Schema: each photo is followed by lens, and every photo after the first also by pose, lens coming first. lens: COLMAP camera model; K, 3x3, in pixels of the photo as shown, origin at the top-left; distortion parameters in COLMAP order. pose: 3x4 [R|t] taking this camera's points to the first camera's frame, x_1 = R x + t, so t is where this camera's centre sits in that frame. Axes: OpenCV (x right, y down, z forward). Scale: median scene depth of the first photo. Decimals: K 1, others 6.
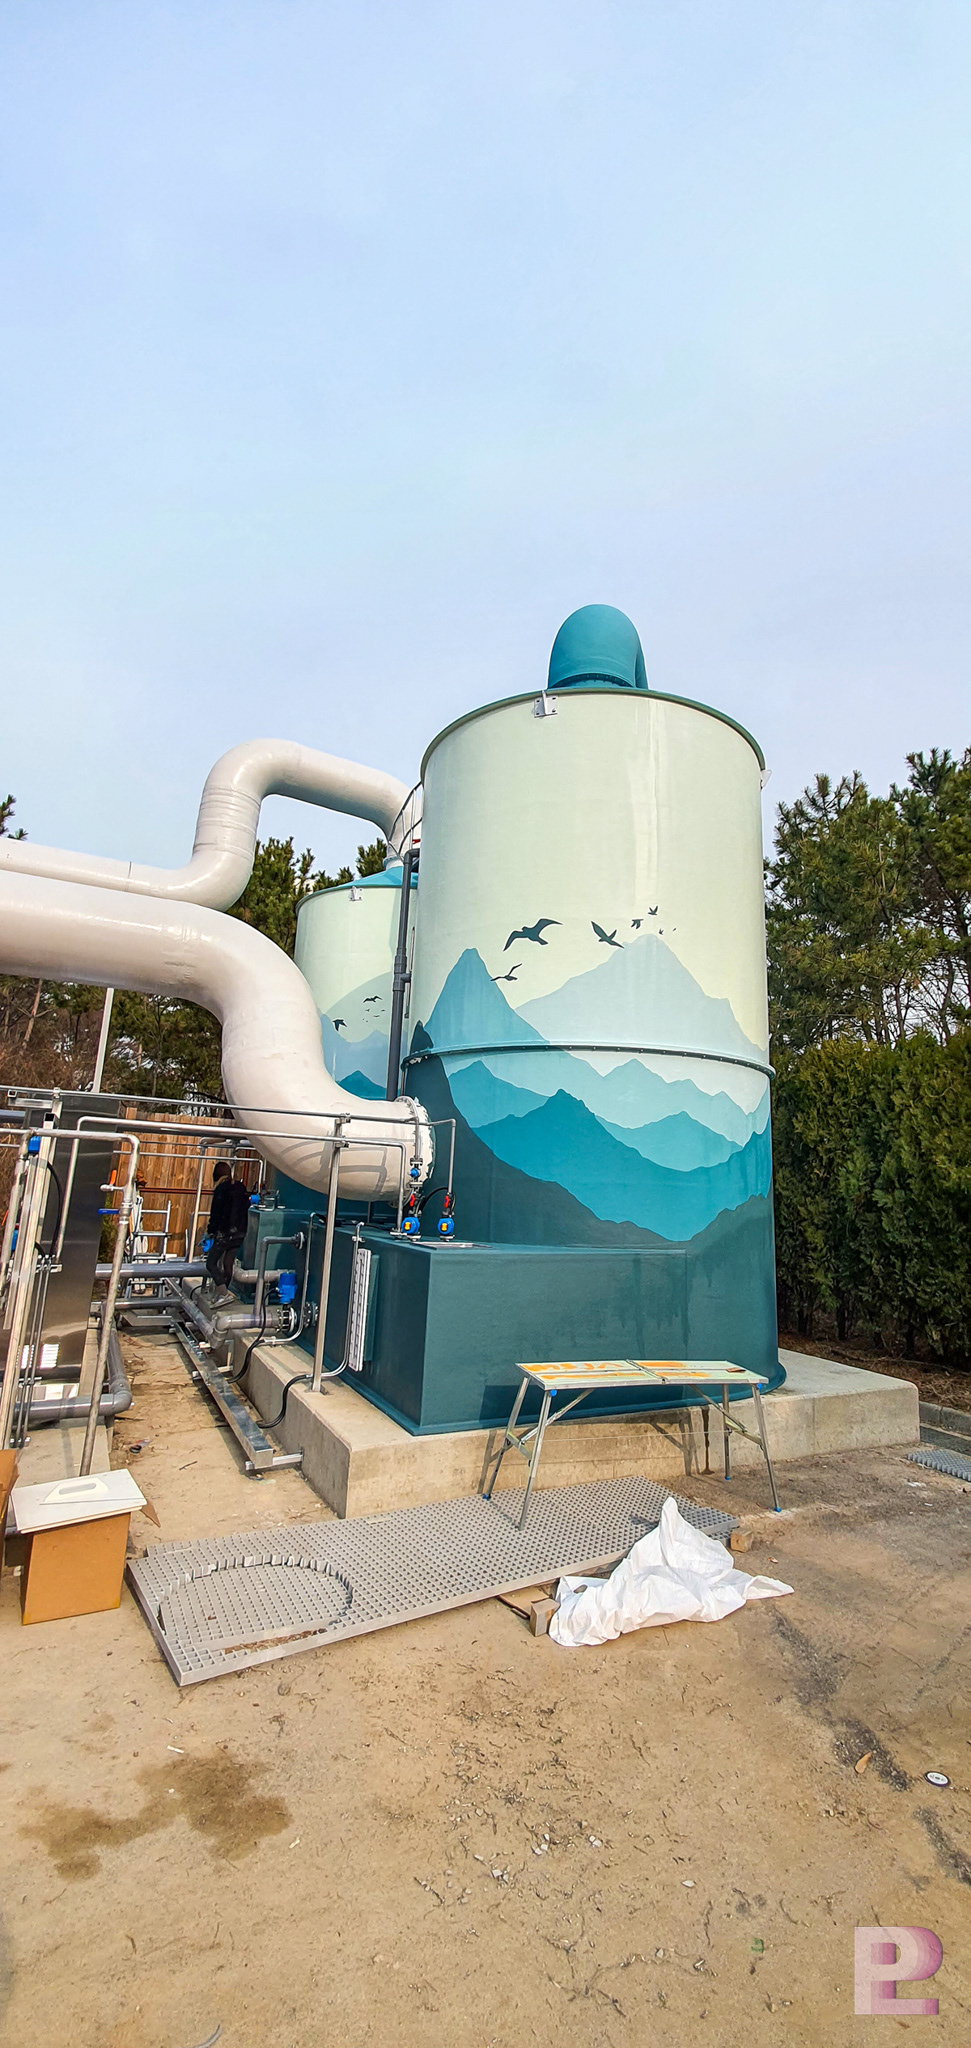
lens RADIAL K [[874.5, 0, 541.6], [0, 874.5, 1004.3], [0, 0, 1]] dist [0.017054, -0.016908]
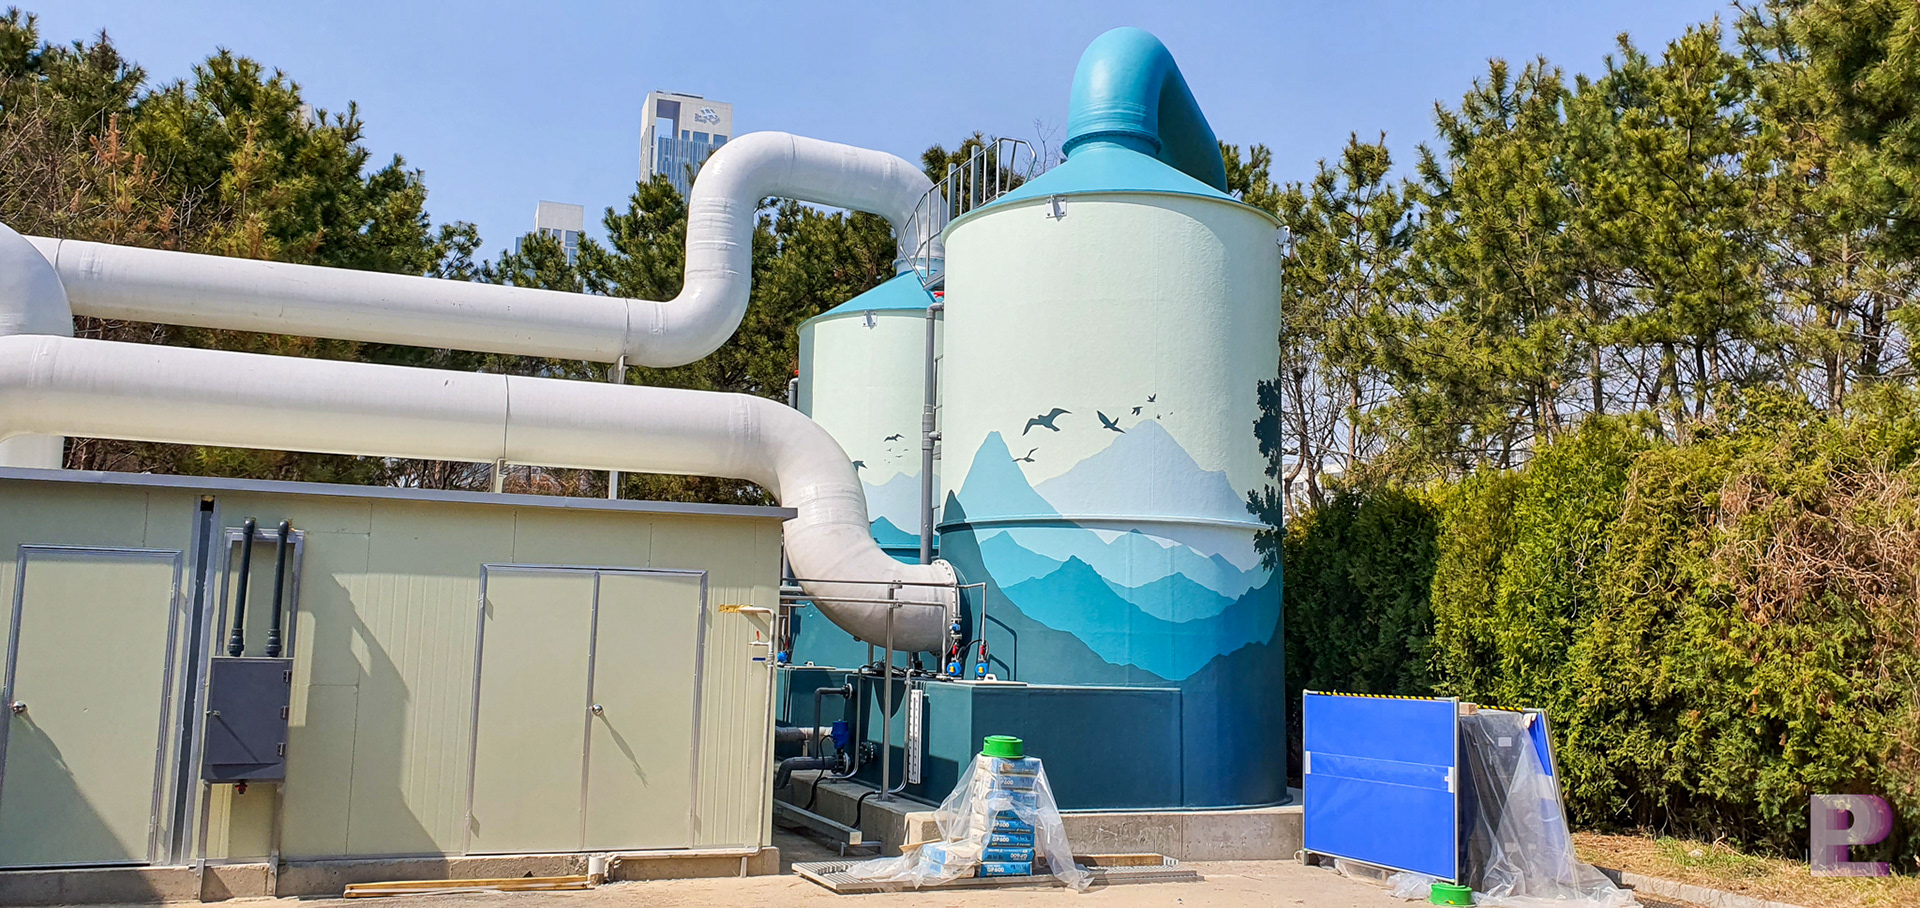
lens RADIAL K [[1628.3, 0, 999.6], [0, 1628.3, 394.4], [0, 0, 1]] dist [0.050073, 0.009589]
pose [[0.995163, -0.028756, -0.093939, 0.131189], [0.033648, 0.998136, 0.050912, -0.228932], [0.092300, -0.053827, 0.994275, -1.151966]]
